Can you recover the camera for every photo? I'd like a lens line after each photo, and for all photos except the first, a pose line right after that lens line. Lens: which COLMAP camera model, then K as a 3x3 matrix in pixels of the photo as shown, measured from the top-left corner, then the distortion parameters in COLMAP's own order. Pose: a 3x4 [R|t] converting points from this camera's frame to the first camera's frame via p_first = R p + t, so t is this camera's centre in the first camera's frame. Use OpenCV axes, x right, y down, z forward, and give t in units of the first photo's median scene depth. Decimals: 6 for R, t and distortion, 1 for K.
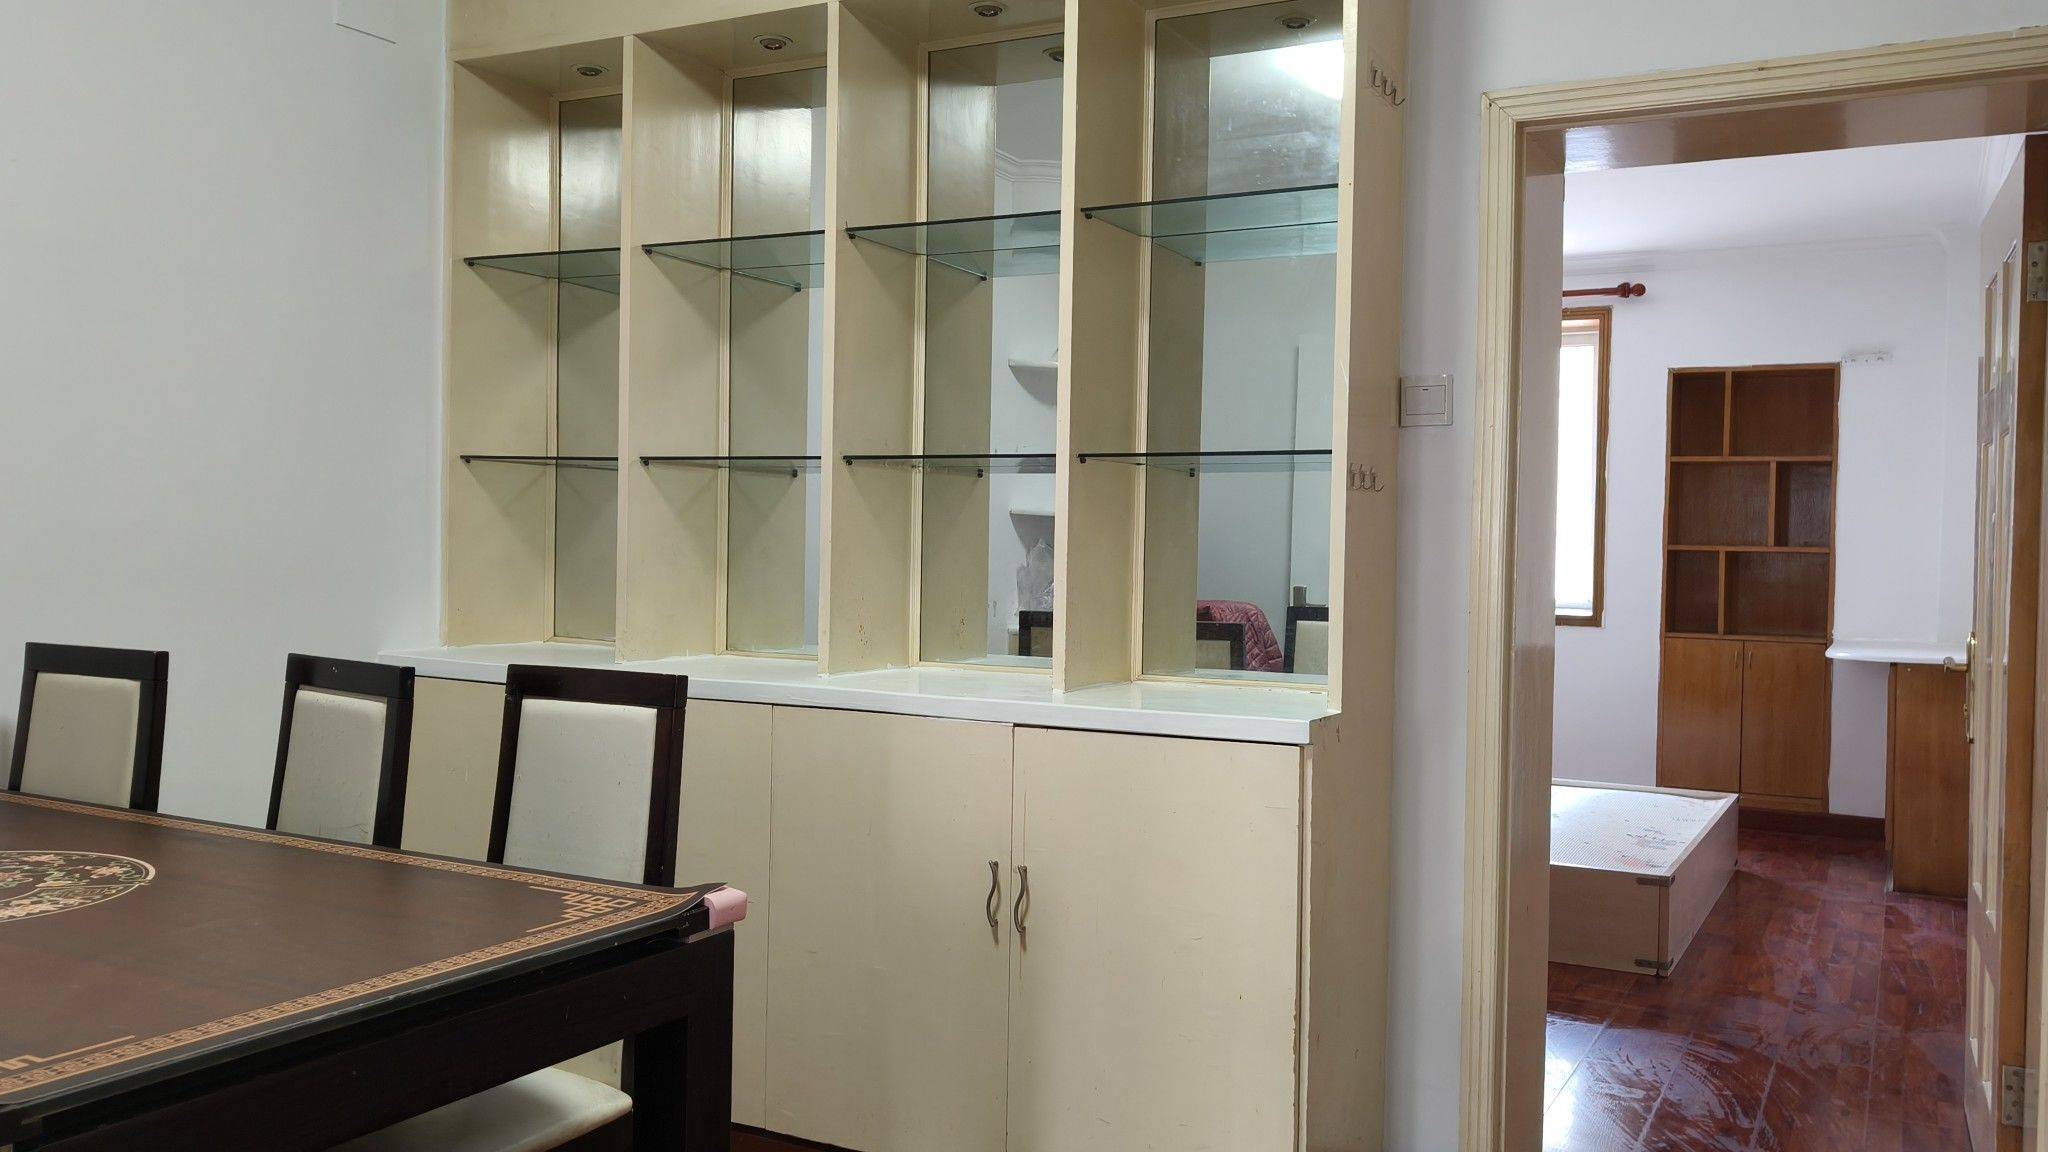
lens RADIAL K [[1734.4, 0, 1024.0], [0, 1734.4, 576.0], [0, 0, 1]] dist [-0.000903, 0.017419]
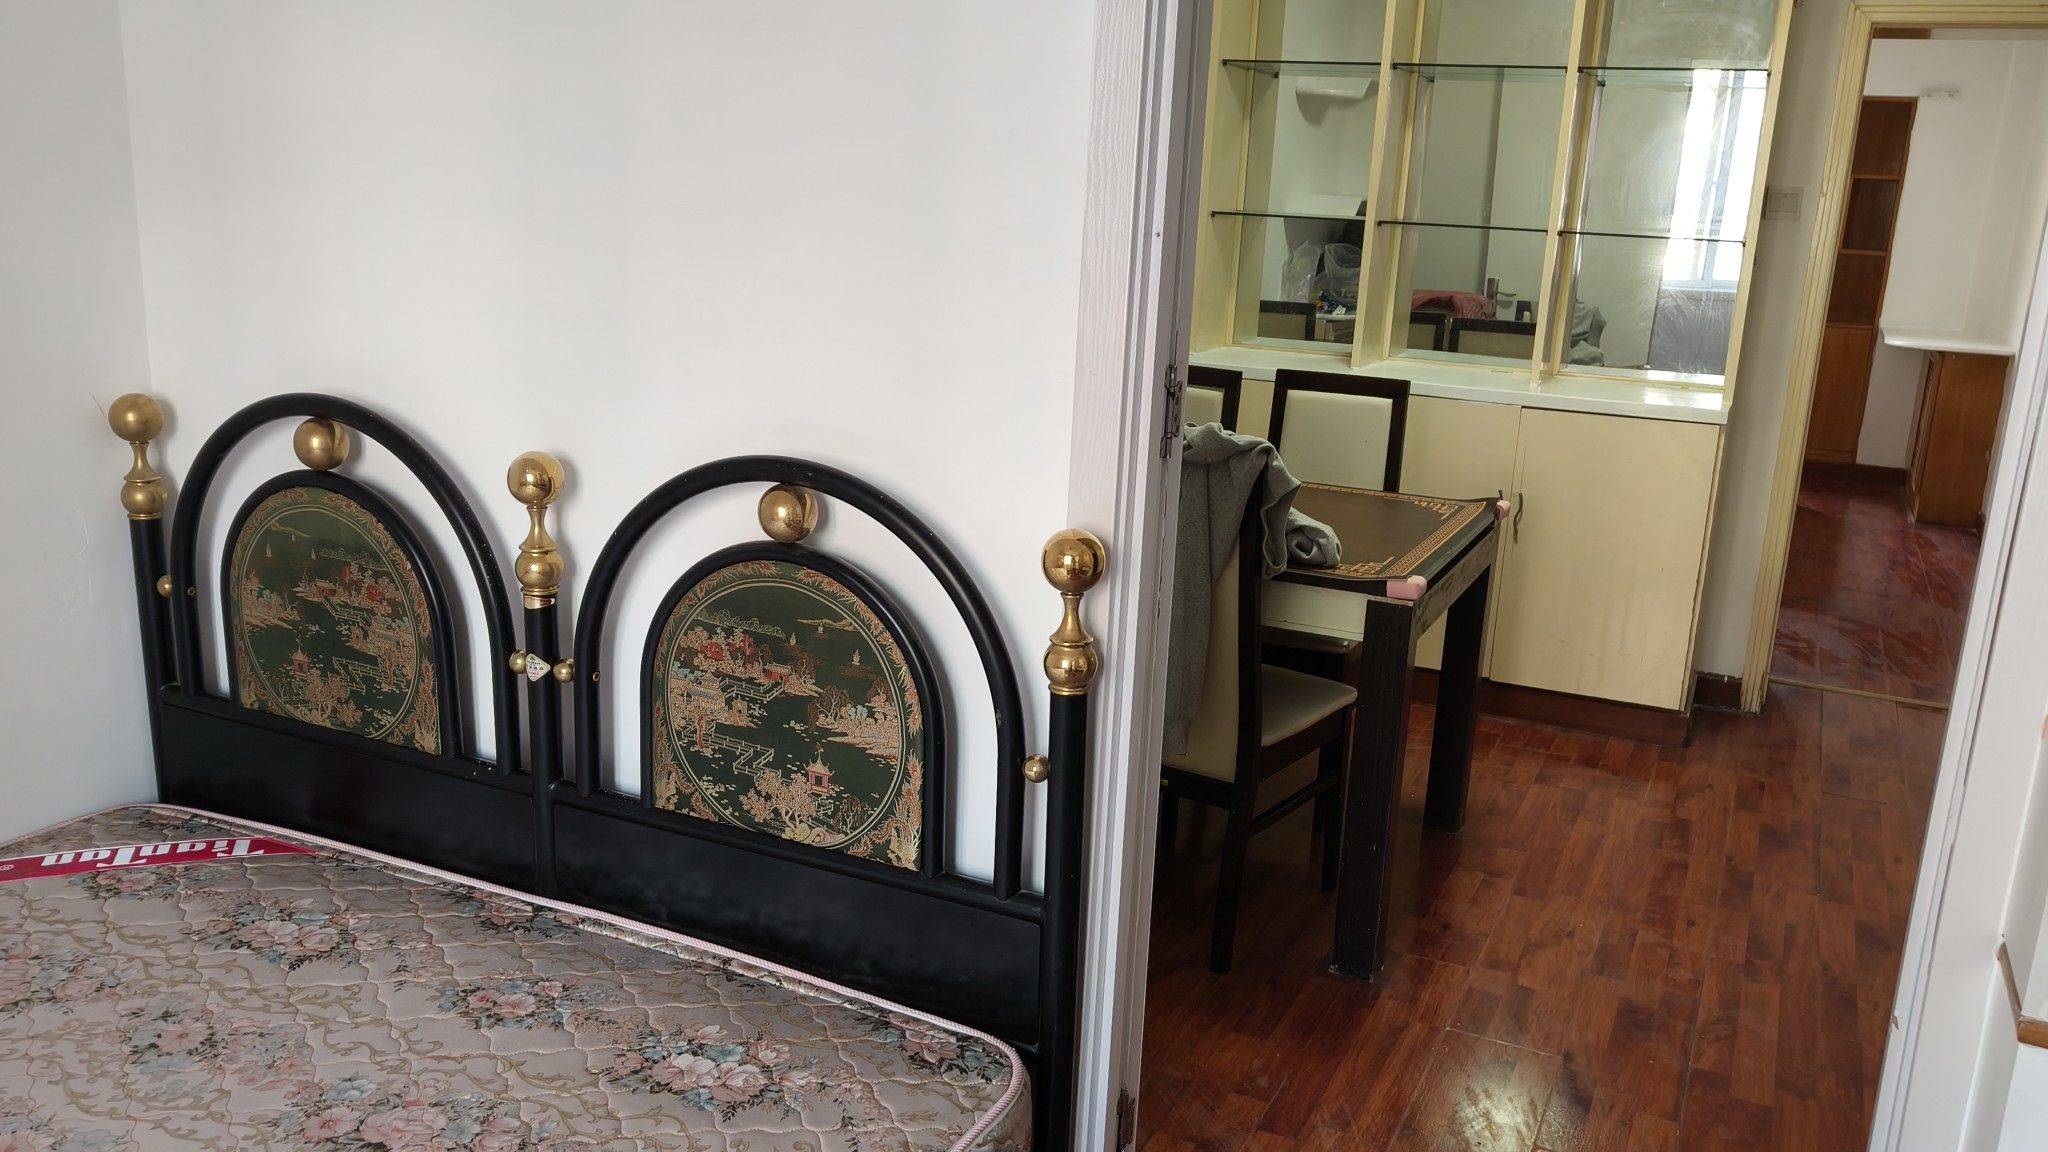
lens RADIAL K [[1668.2, 0, 1024.8], [0, 1668.2, 640.6], [0, 0, 1]] dist [-0.004257, -0.003023]
pose [[0.999053, 0.015152, 0.040783, -0.193158], [-0.024923, 0.967666, 0.251001, -0.030131], [-0.035661, -0.251779, 0.967127, -0.200266]]
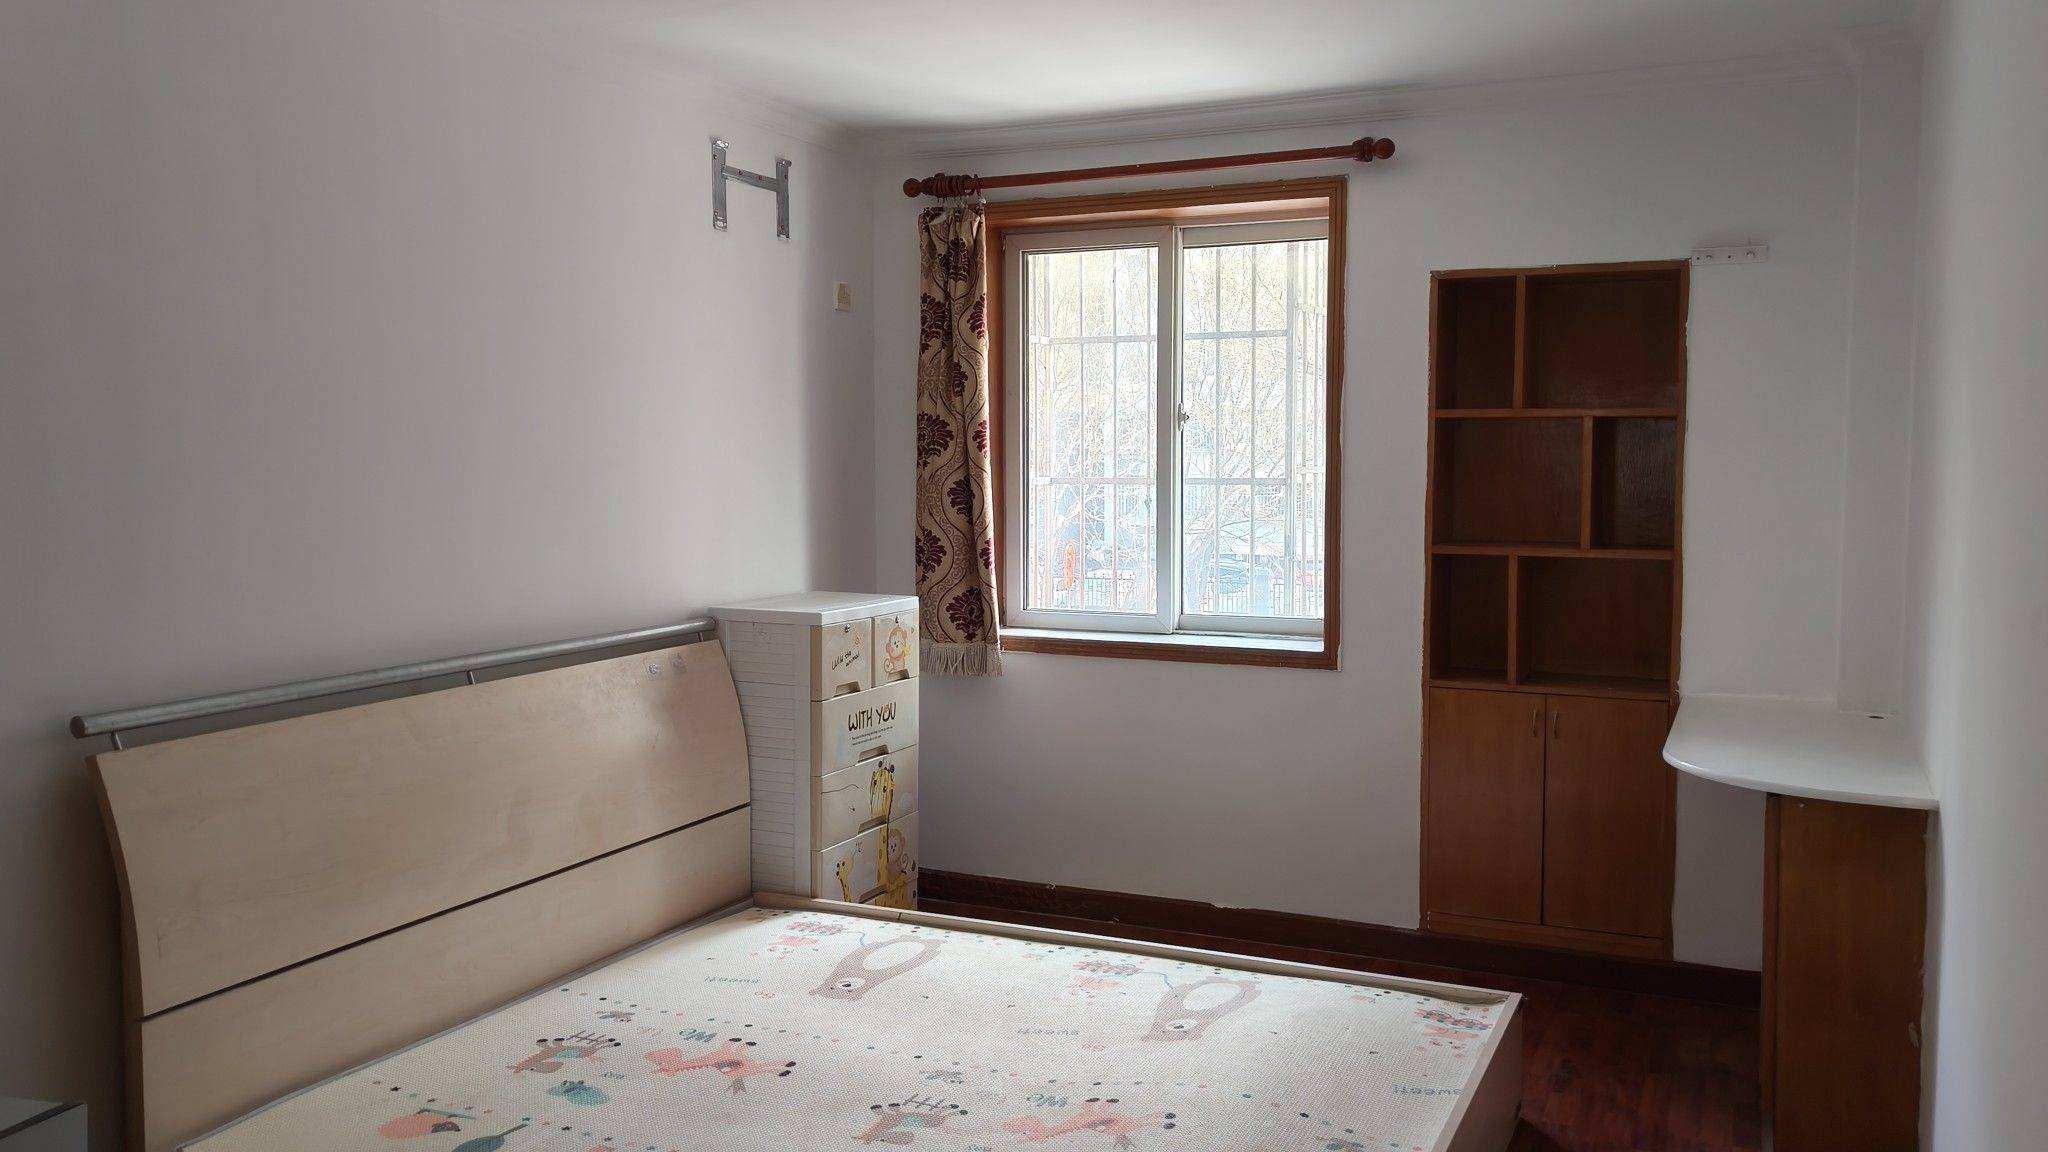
lens RADIAL K [[1734.4, 0, 1024.0], [0, 1734.4, 576.0], [0, 0, 1]] dist [-0.000903, 0.017419]
pose [[0.997303, -0.032737, 0.065694, 0.179436], [0.028006, 0.997033, 0.071698, -0.059019], [-0.067846, -0.069665, 0.995261, 0.371487]]
